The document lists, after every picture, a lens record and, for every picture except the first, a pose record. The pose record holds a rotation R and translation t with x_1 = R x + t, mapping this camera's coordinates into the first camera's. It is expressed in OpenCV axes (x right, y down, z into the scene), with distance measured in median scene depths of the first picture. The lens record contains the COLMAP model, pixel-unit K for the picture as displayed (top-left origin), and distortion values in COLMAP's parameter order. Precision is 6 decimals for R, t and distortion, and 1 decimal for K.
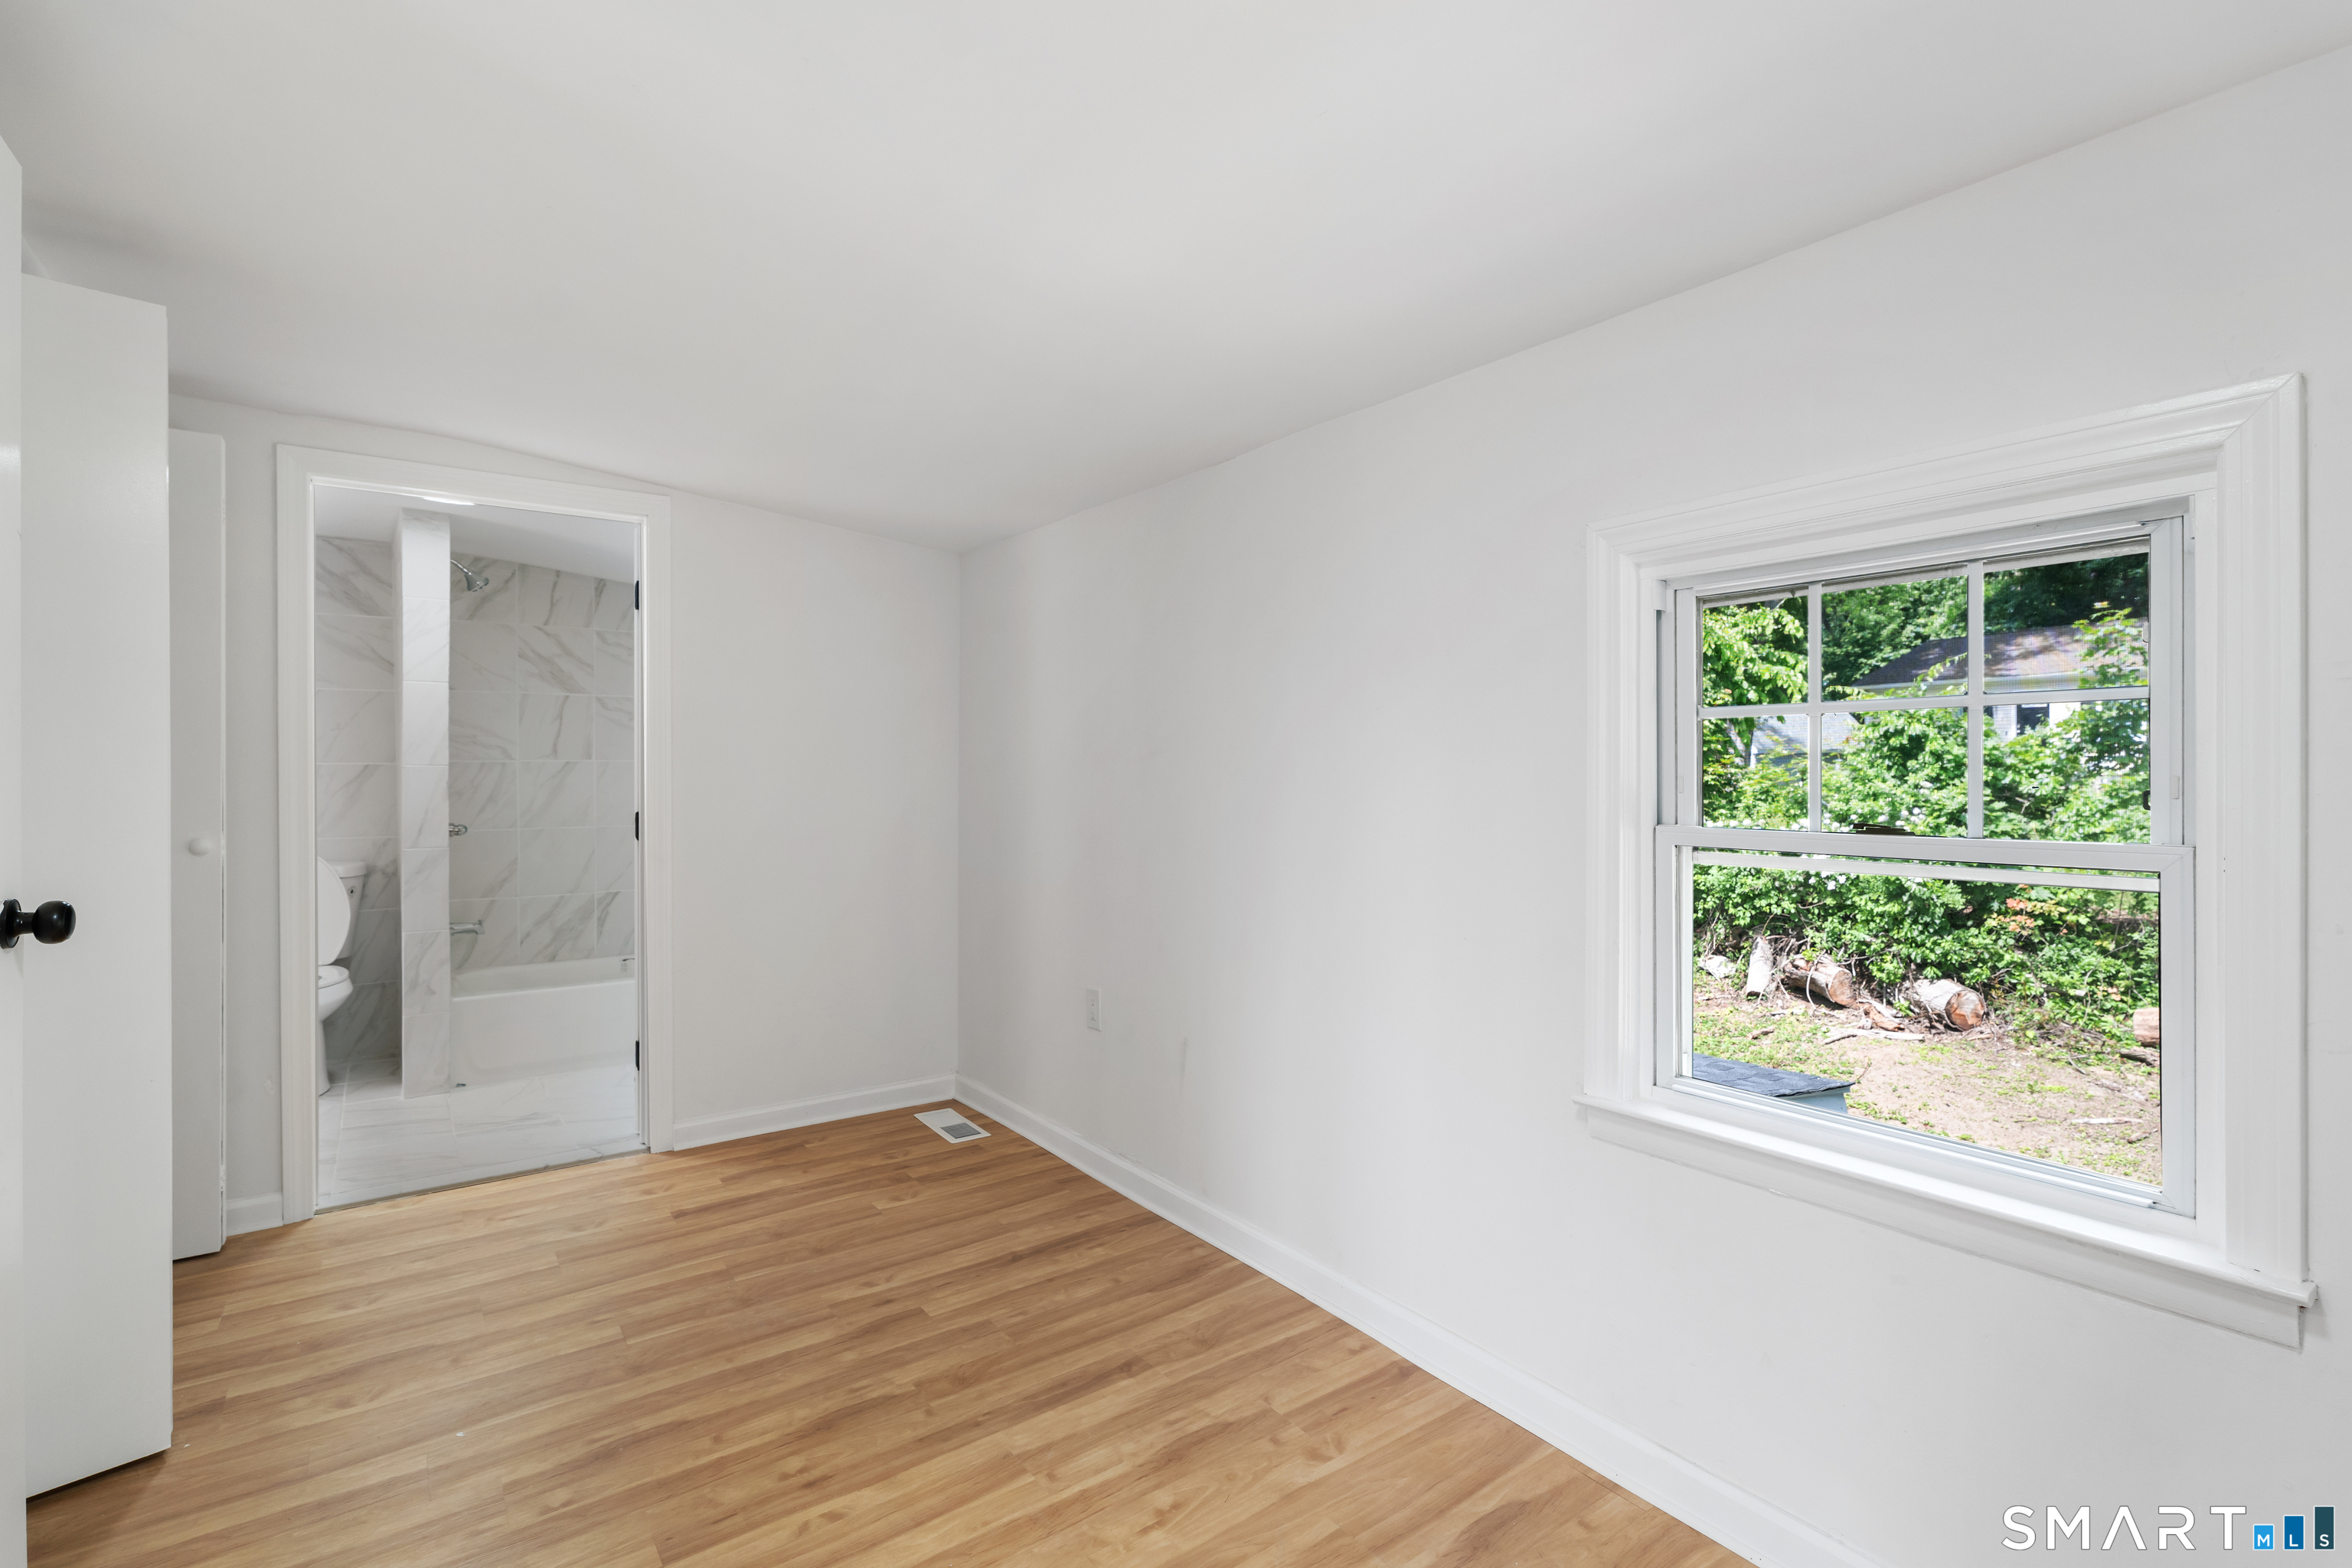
lens RADIAL K [[1048.4, 0, 1169.2], [0, 1048.4, 803.9], [0, 0, 1]] dist [0.000782, 0.000028]
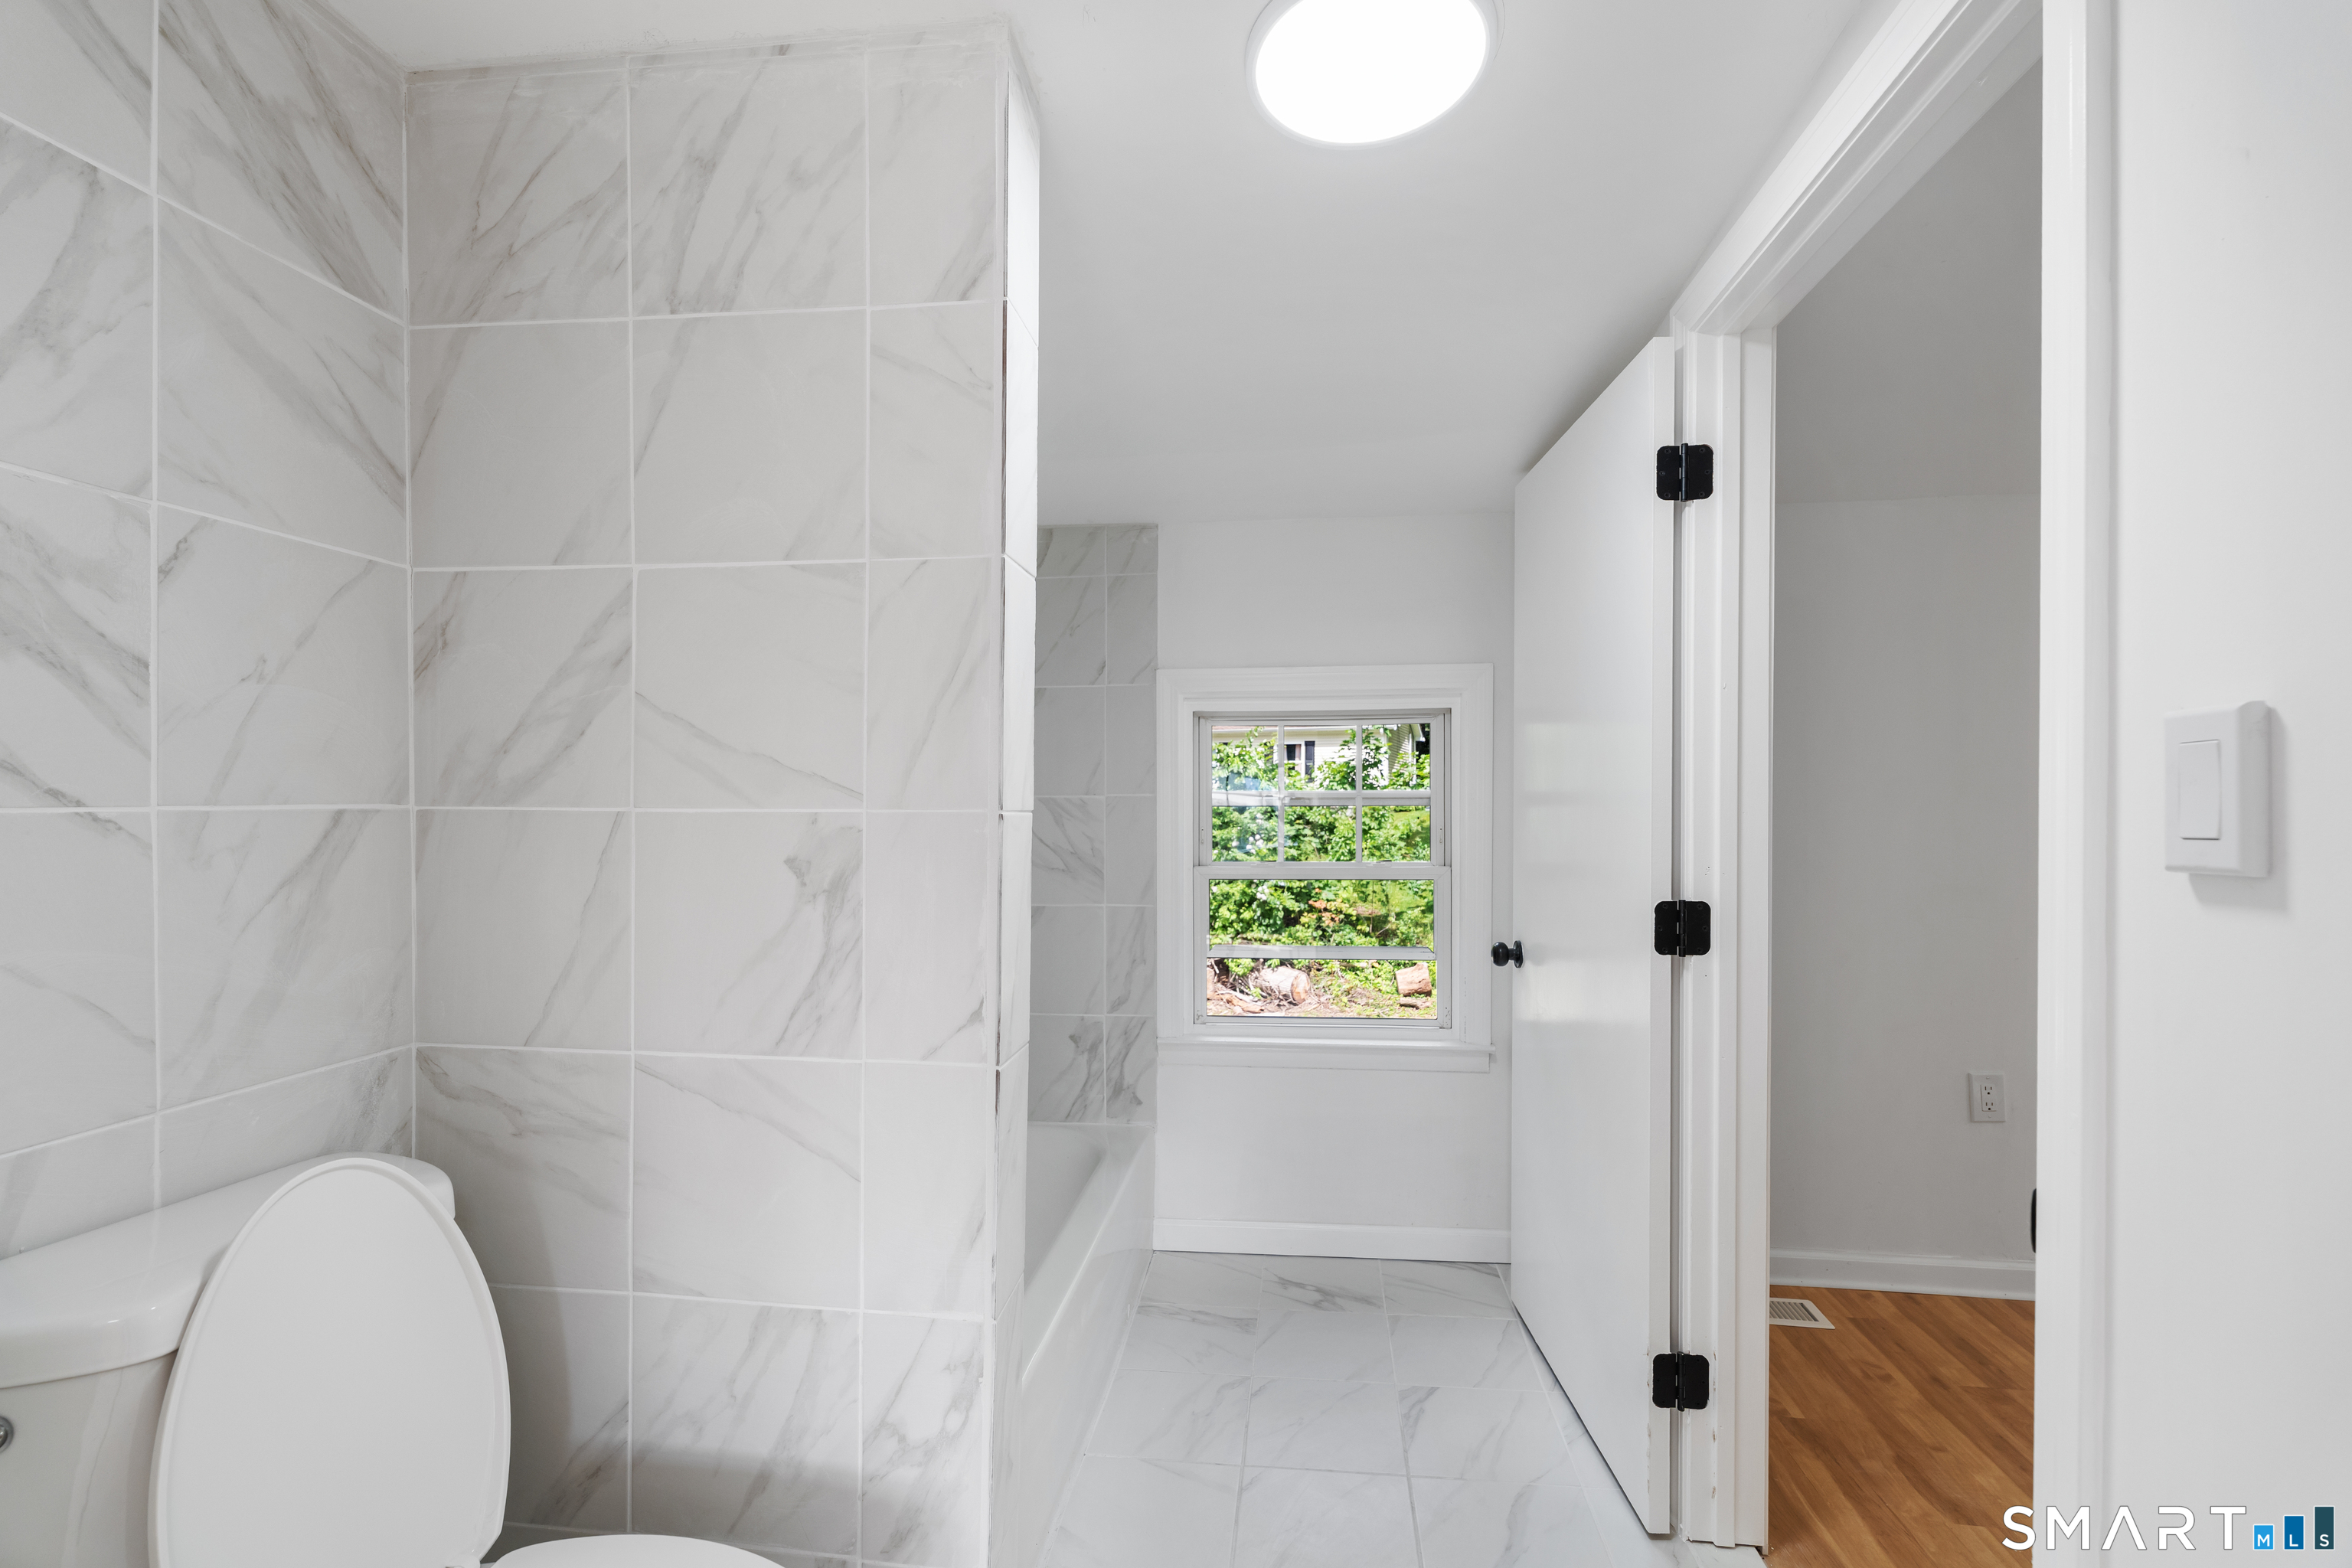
lens RADIAL K [[1048.4, 0, 1169.2], [0, 1048.4, 803.9], [0, 0, 1]] dist [0.000782, 0.000028]
pose [[0.685166, 0.000130, 0.728387, -0.810680], [0.019760, 0.999629, -0.018766, -0.028245], [-0.728119, 0.027250, 0.684909, 0.637050]]
